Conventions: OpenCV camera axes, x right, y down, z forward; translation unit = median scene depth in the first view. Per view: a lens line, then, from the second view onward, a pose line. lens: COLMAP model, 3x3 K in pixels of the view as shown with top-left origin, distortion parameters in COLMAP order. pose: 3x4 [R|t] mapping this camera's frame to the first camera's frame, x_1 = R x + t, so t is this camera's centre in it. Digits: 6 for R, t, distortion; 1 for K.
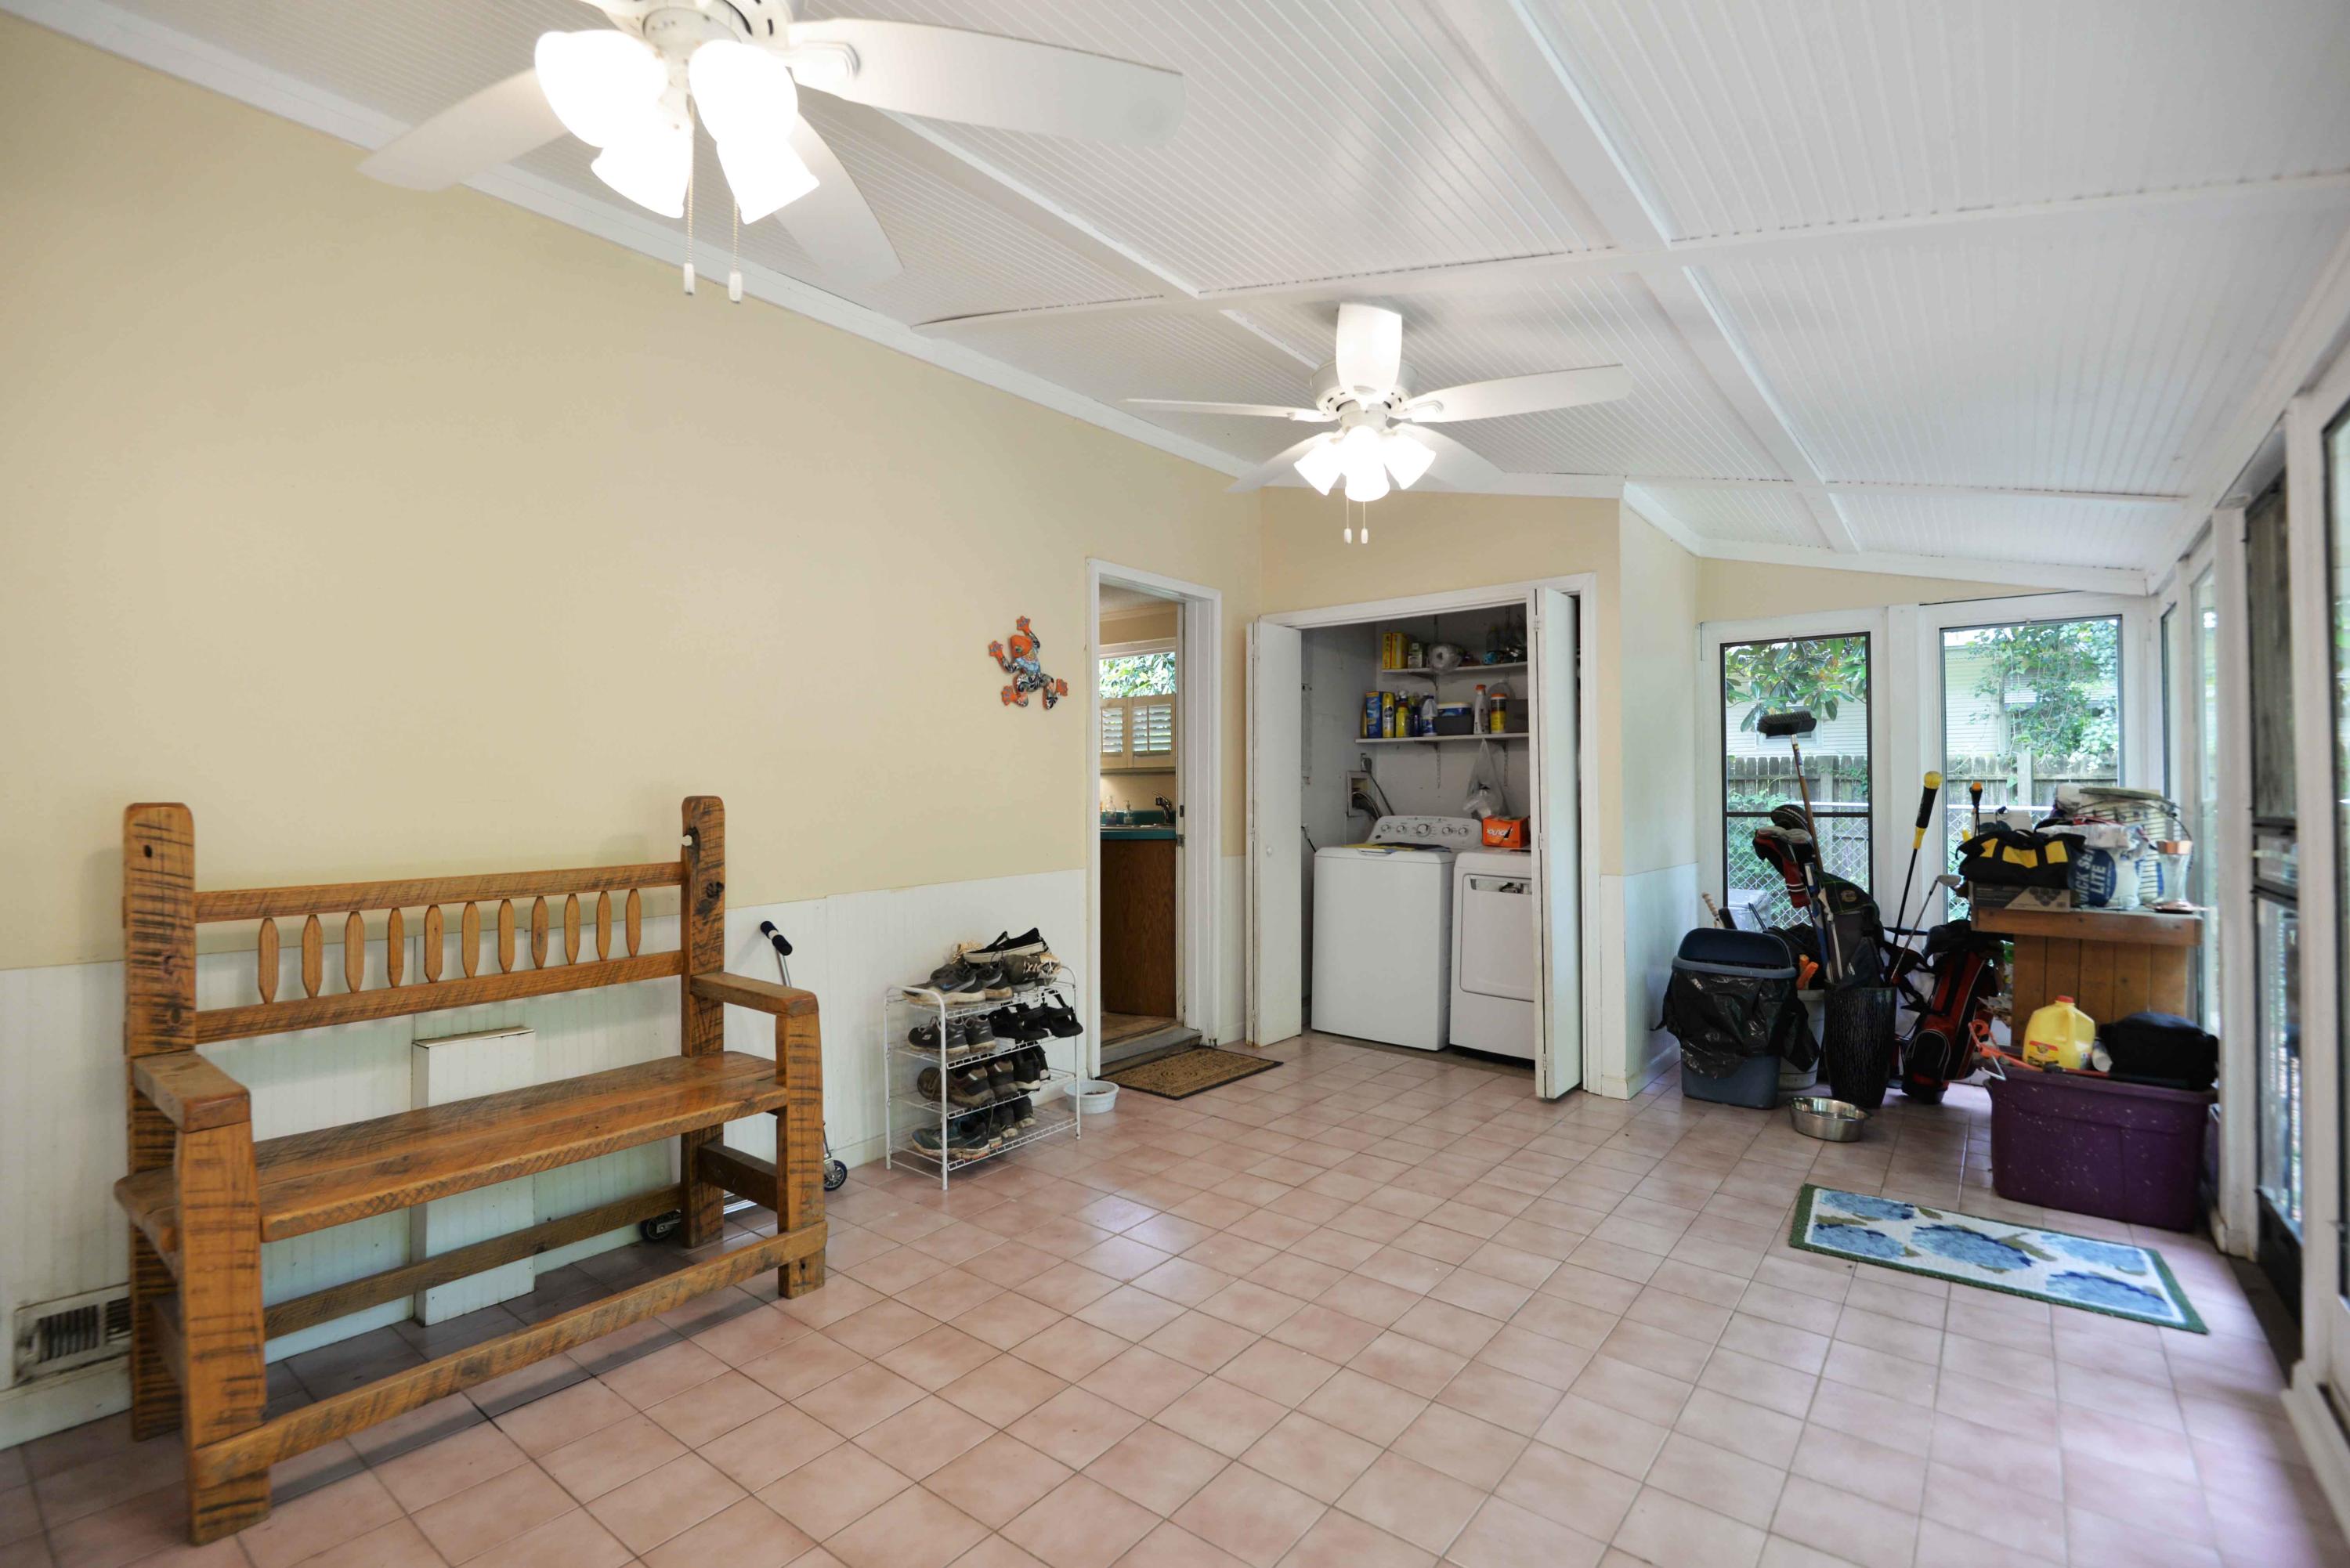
lens RADIAL K [[1101.9, 0, 1162.7], [0, 1101.9, 781.4], [0, 0, 1]] dist [-0.002928, 0.000279]
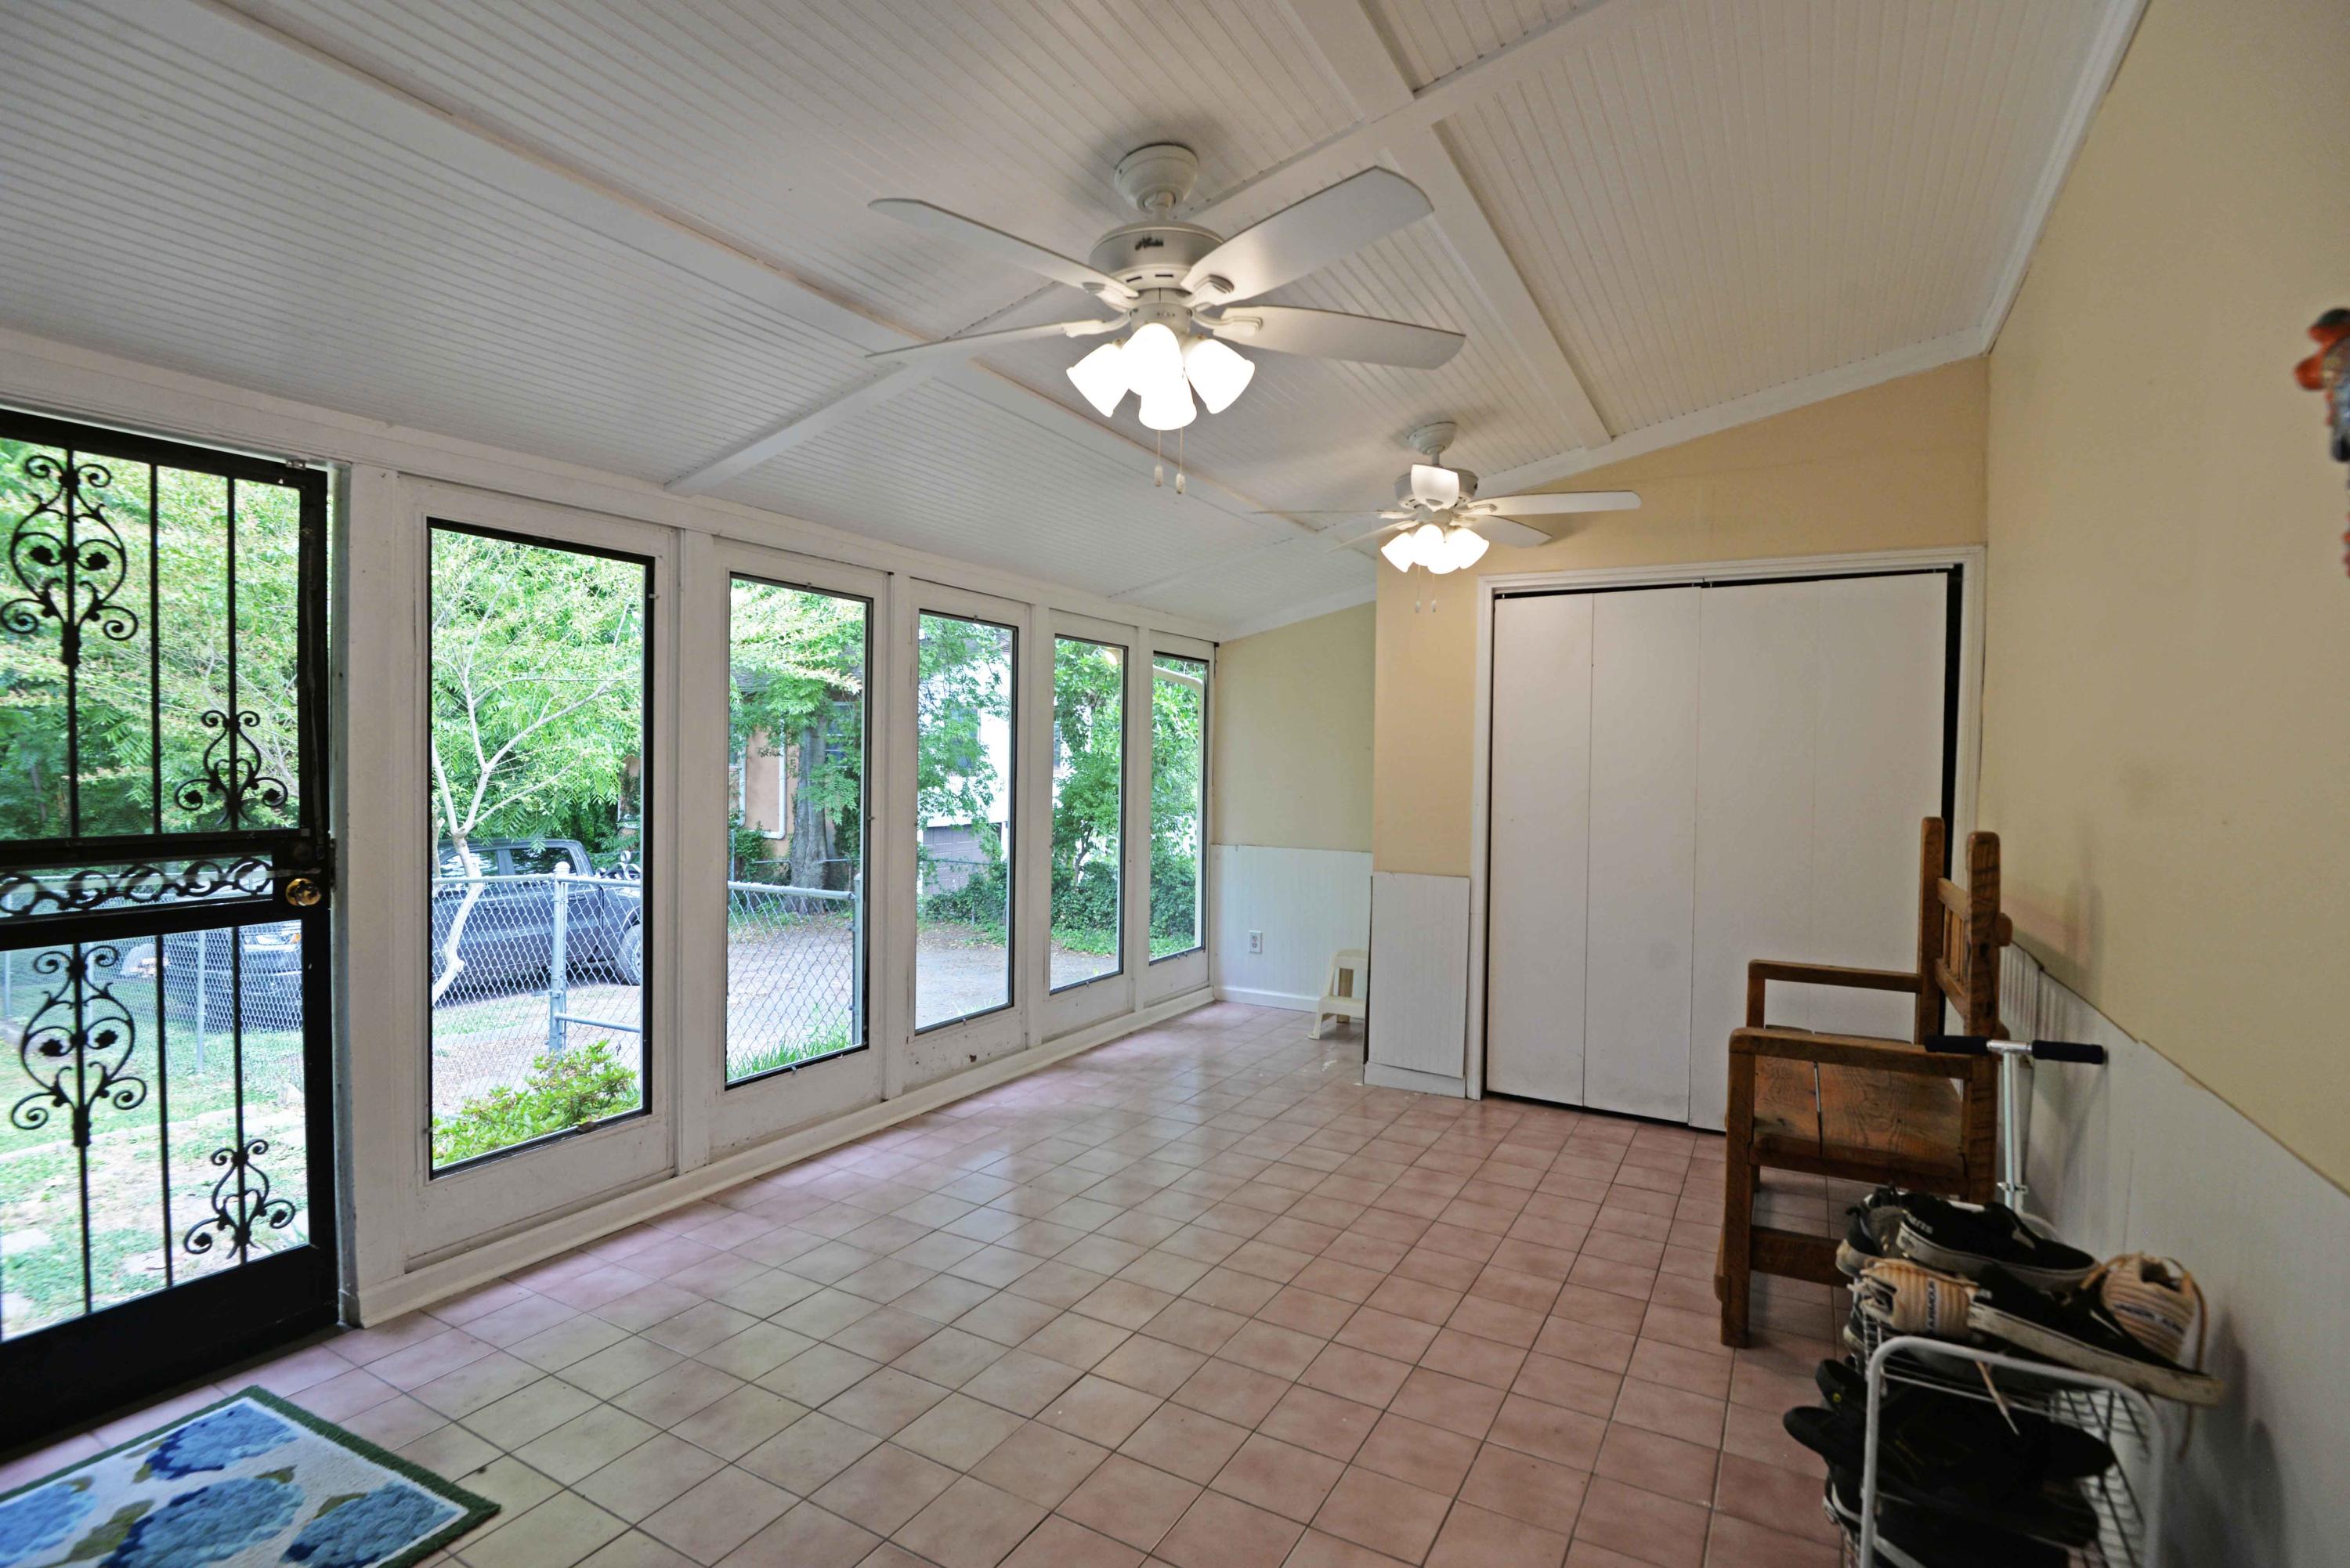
lens RADIAL K [[1101.9, 0, 1162.7], [0, 1101.9, 781.4], [0, 0, 1]] dist [-0.002928, 0.000279]
pose [[-0.990834, -0.009813, -0.134730, 0.312578], [-0.011964, 0.999813, 0.015166, -0.030489], [0.134556, 0.016639, -0.990766, 1.956300]]
